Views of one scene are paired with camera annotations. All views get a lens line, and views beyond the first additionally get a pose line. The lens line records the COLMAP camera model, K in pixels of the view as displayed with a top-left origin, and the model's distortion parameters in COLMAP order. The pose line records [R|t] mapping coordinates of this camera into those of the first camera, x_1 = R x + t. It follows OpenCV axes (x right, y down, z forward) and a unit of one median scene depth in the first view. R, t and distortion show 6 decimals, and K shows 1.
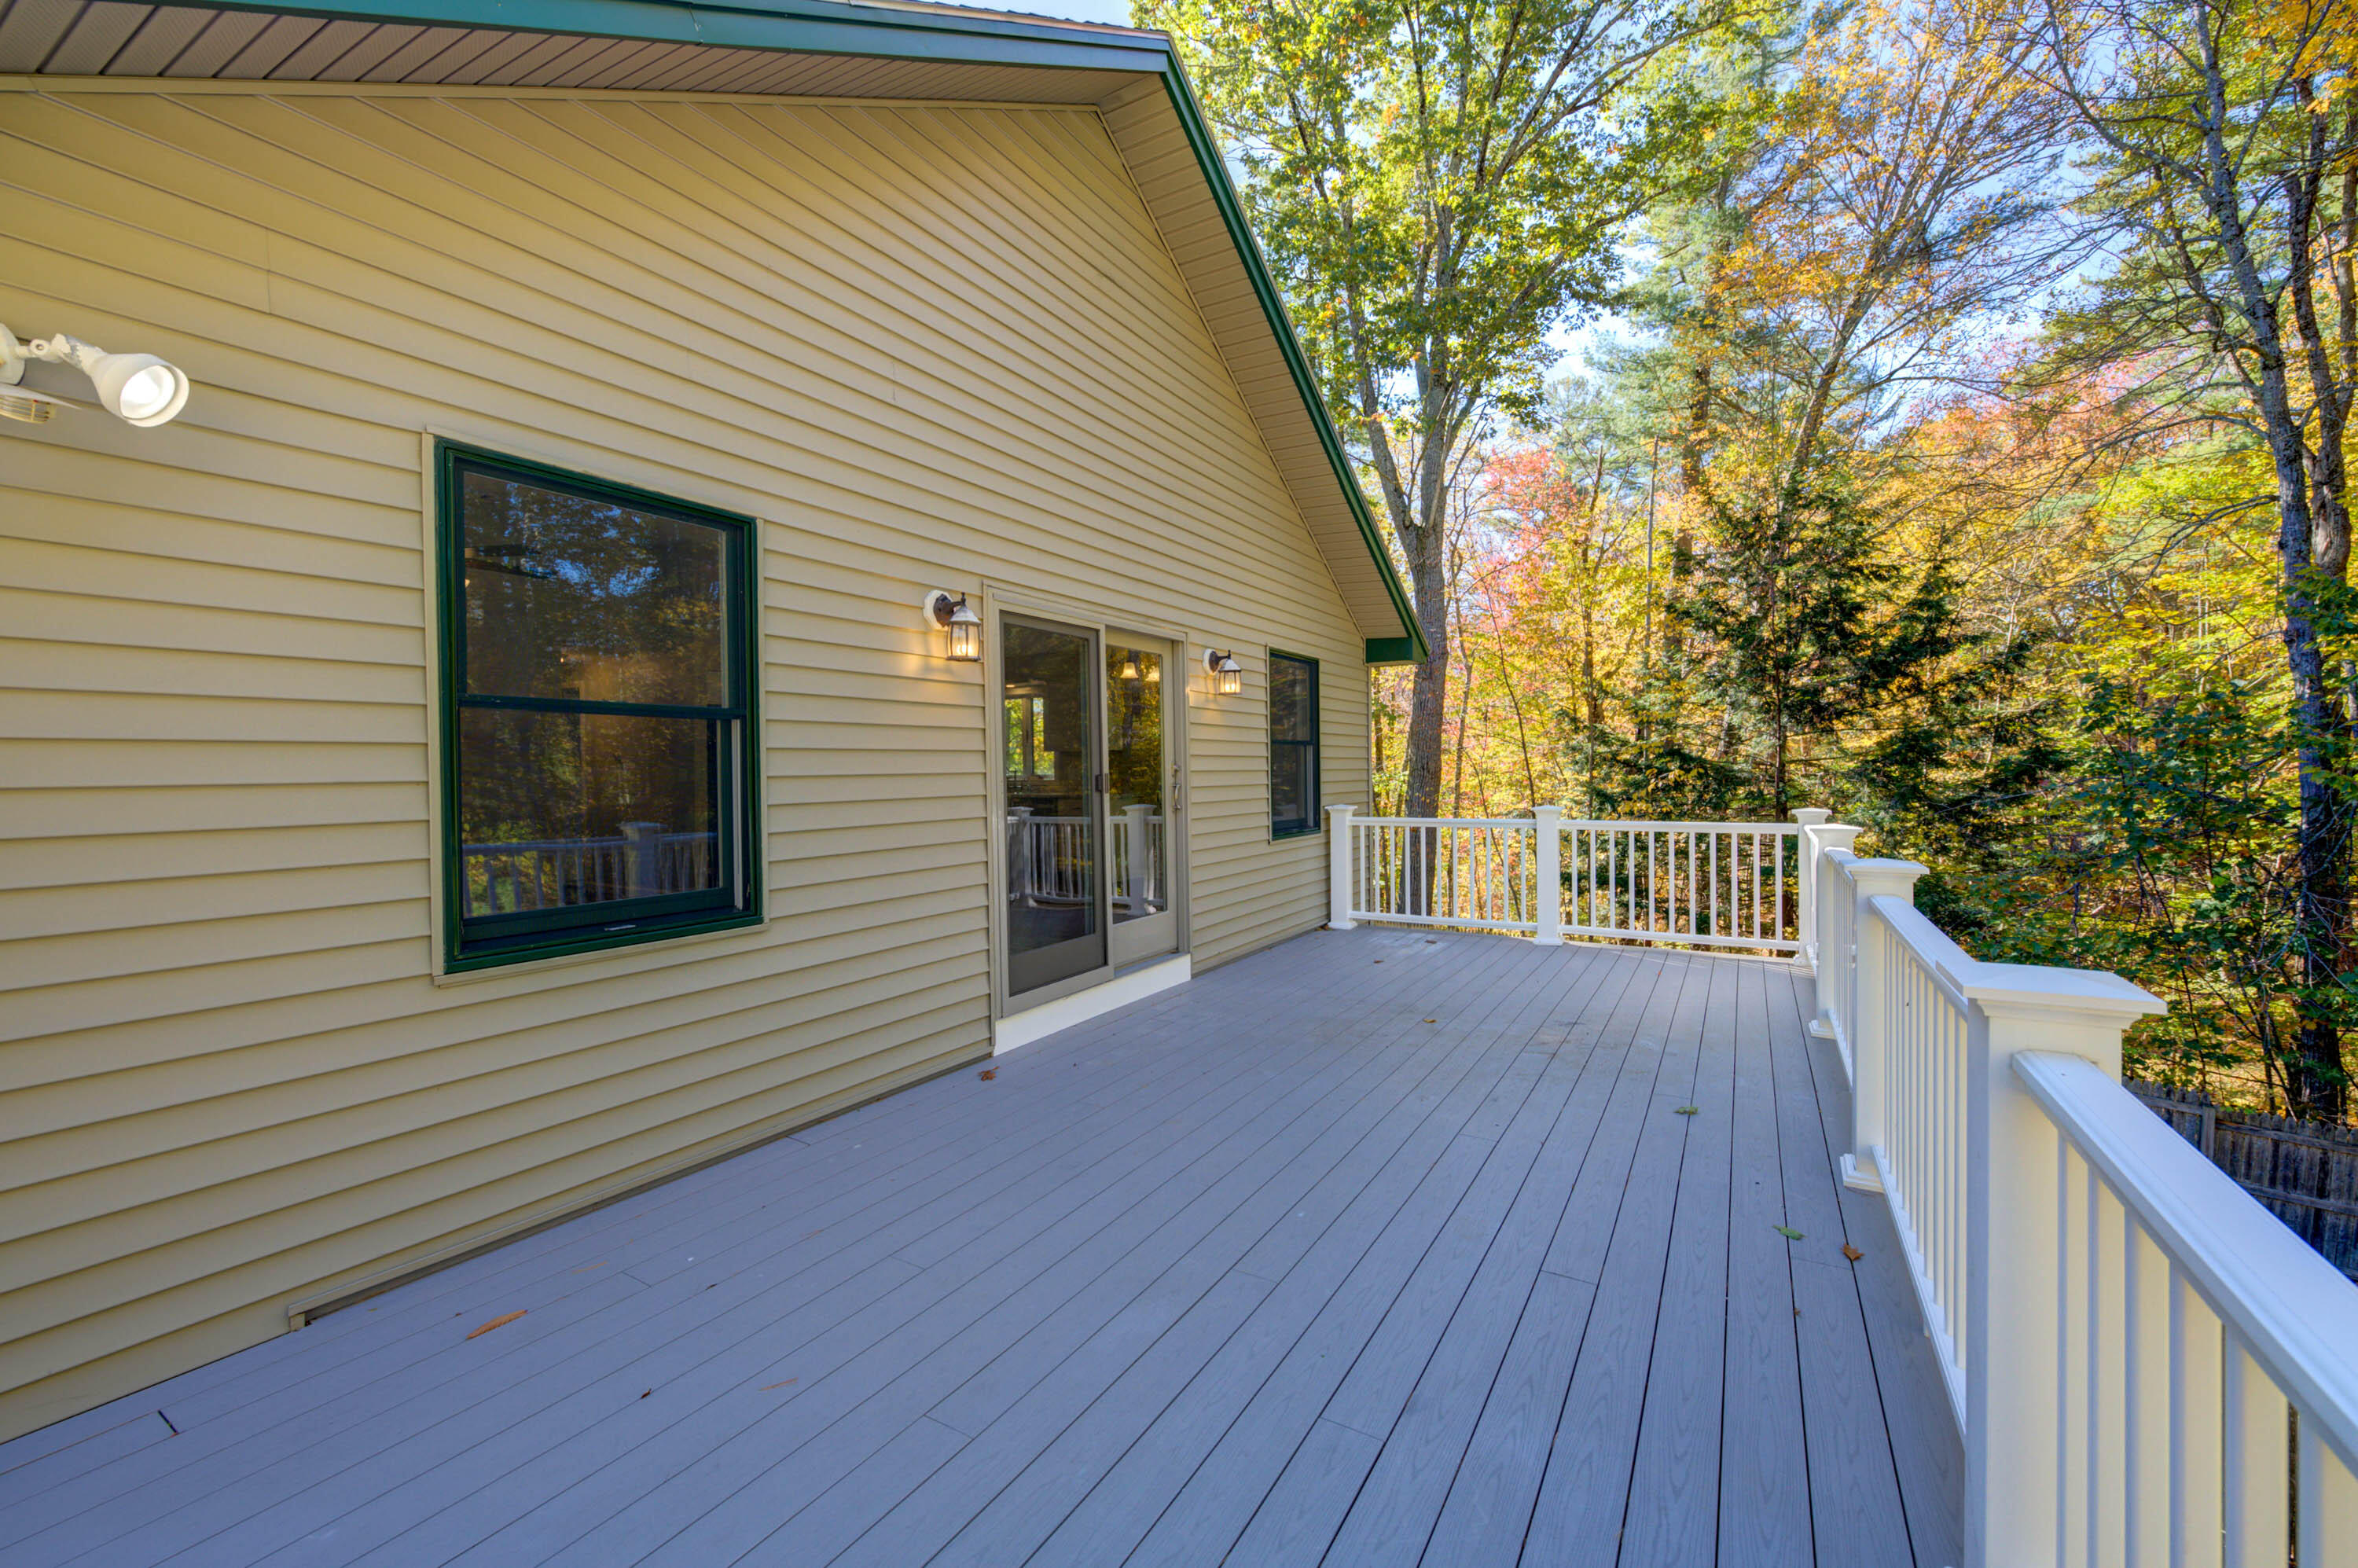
lens RADIAL K [[929.6, 0, 1184.9], [0, 929.6, 781.0], [0, 0, 1]] dist [0.001305, -0.003376]
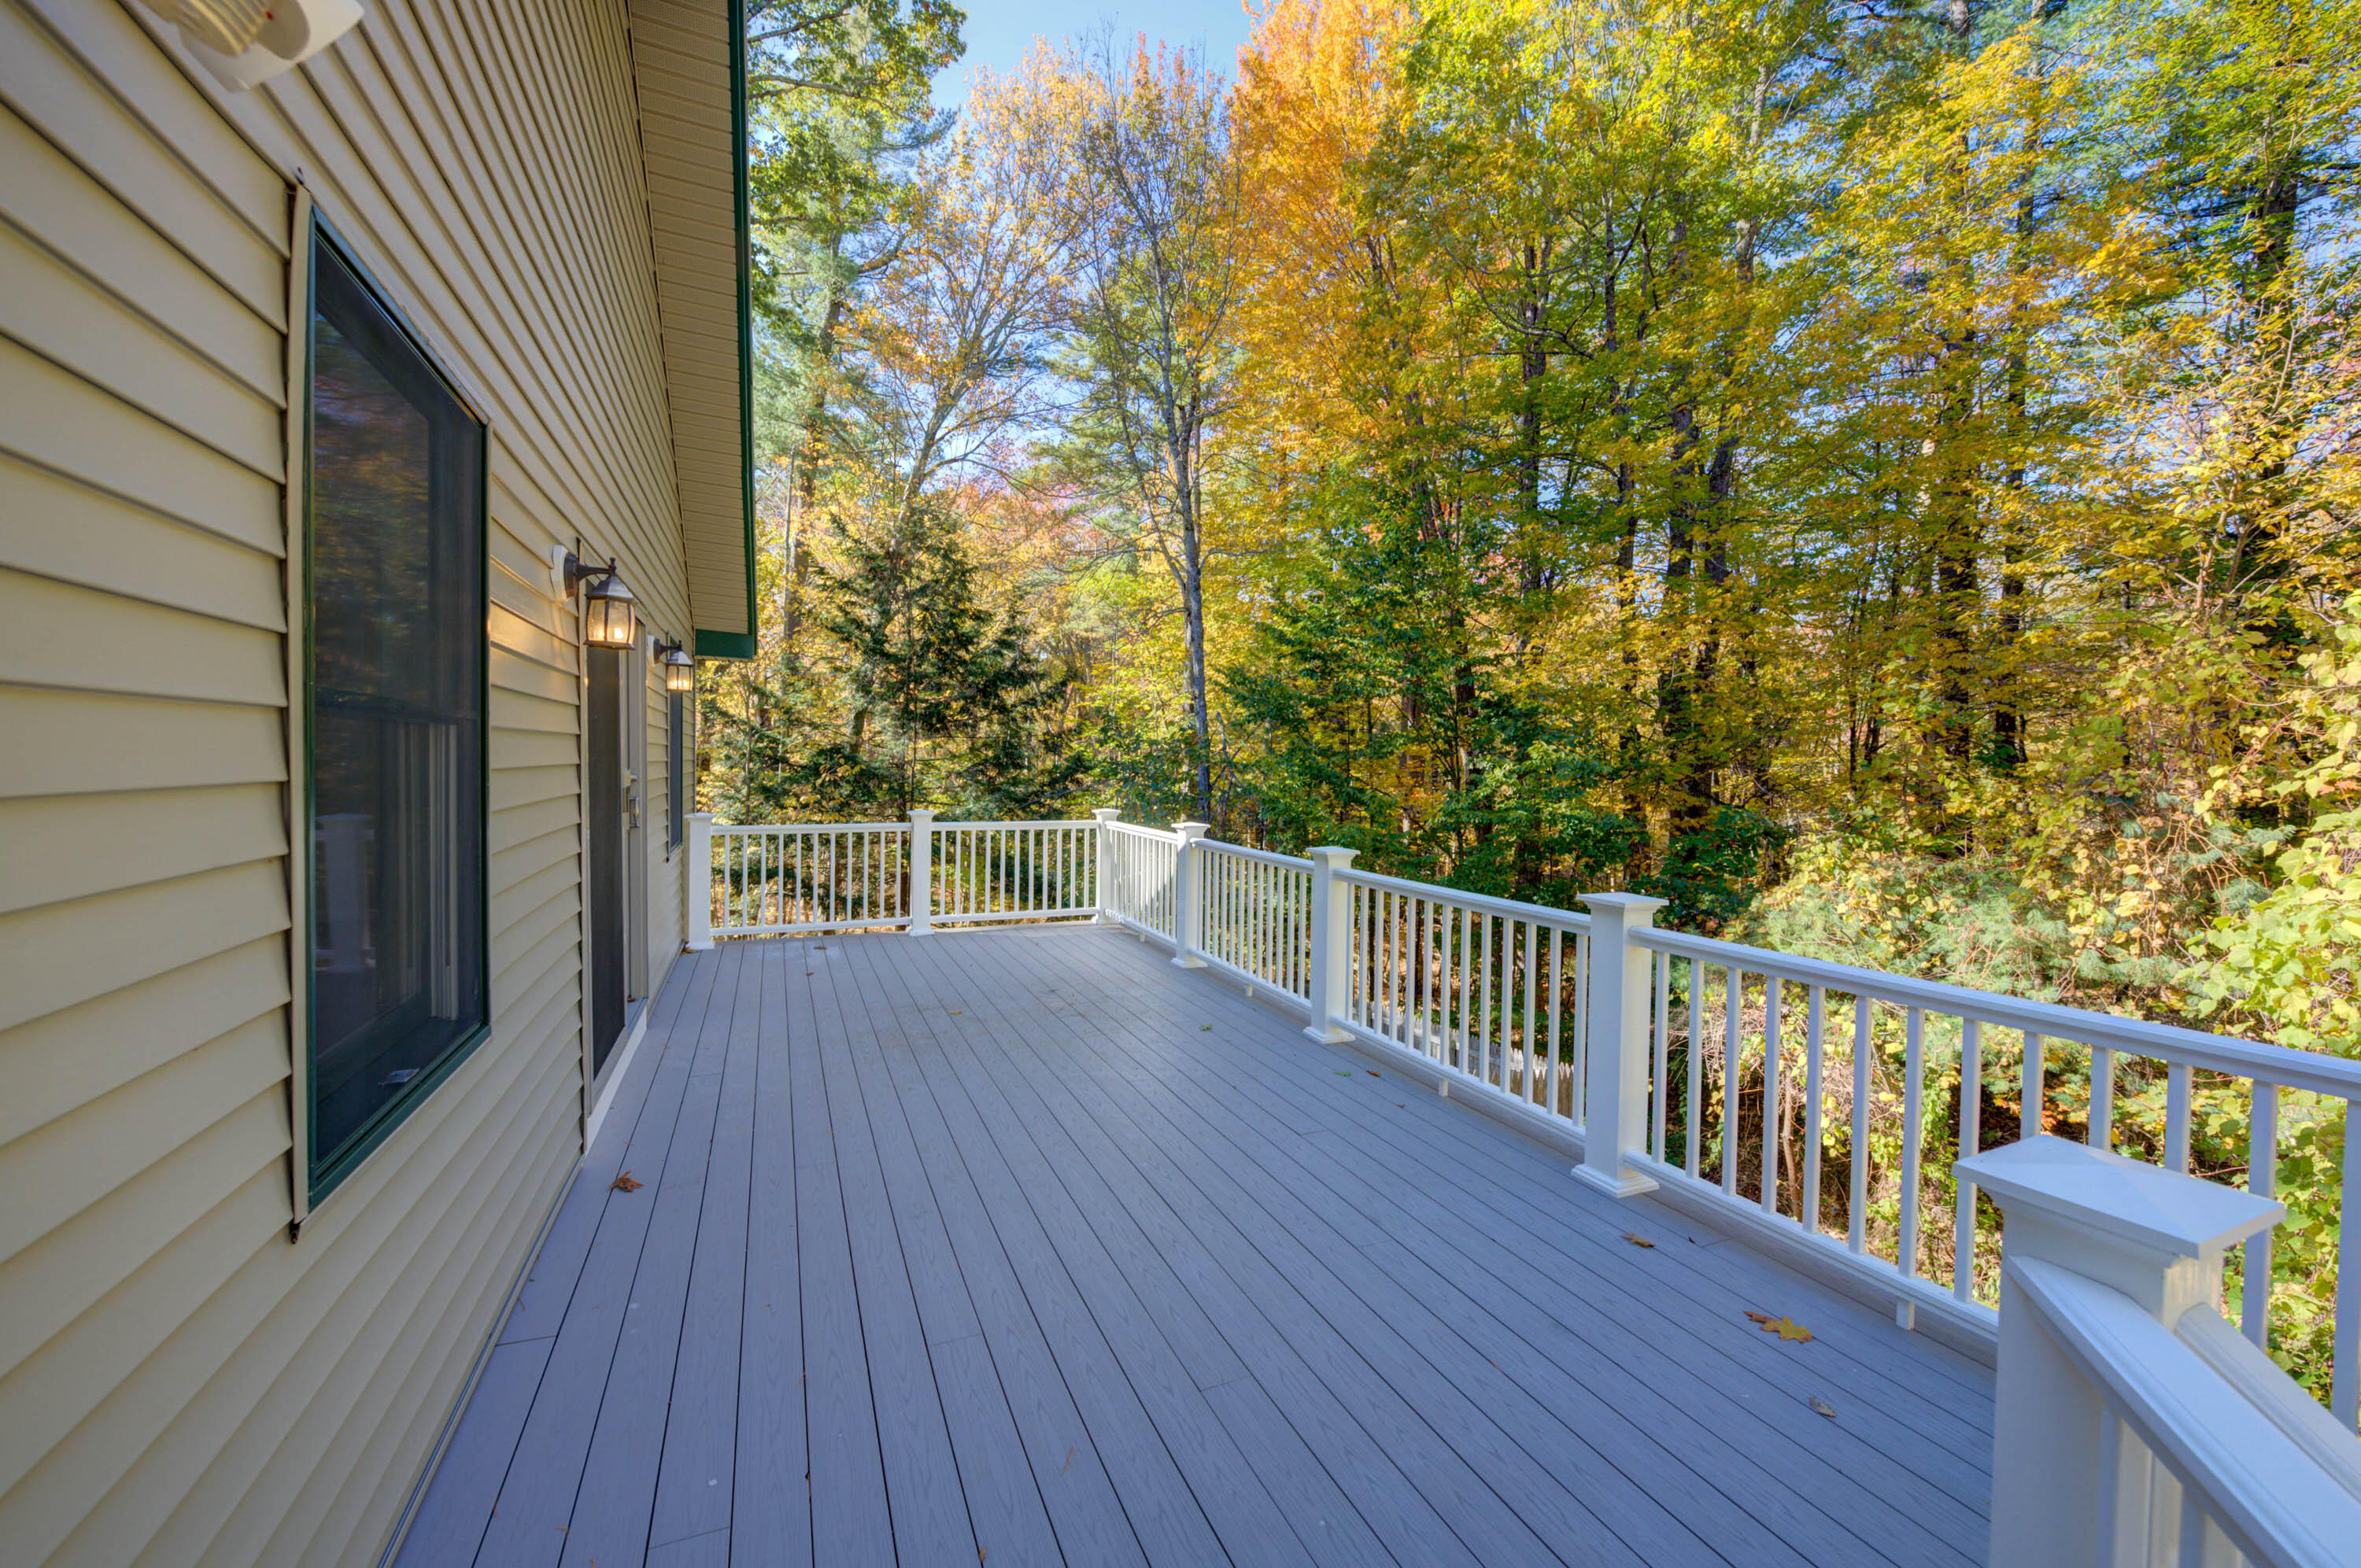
lens RADIAL K [[946.2, 0, 1157.3], [0, 946.2, 778.4], [0, 0, 1]] dist [-0.000360, -0.000169]
pose [[0.578958, 0.002645, 0.815353, -0.178665], [-0.010425, 0.999937, 0.004158, -0.009208], [-0.815291, -0.010907, 0.578949, 0.055940]]
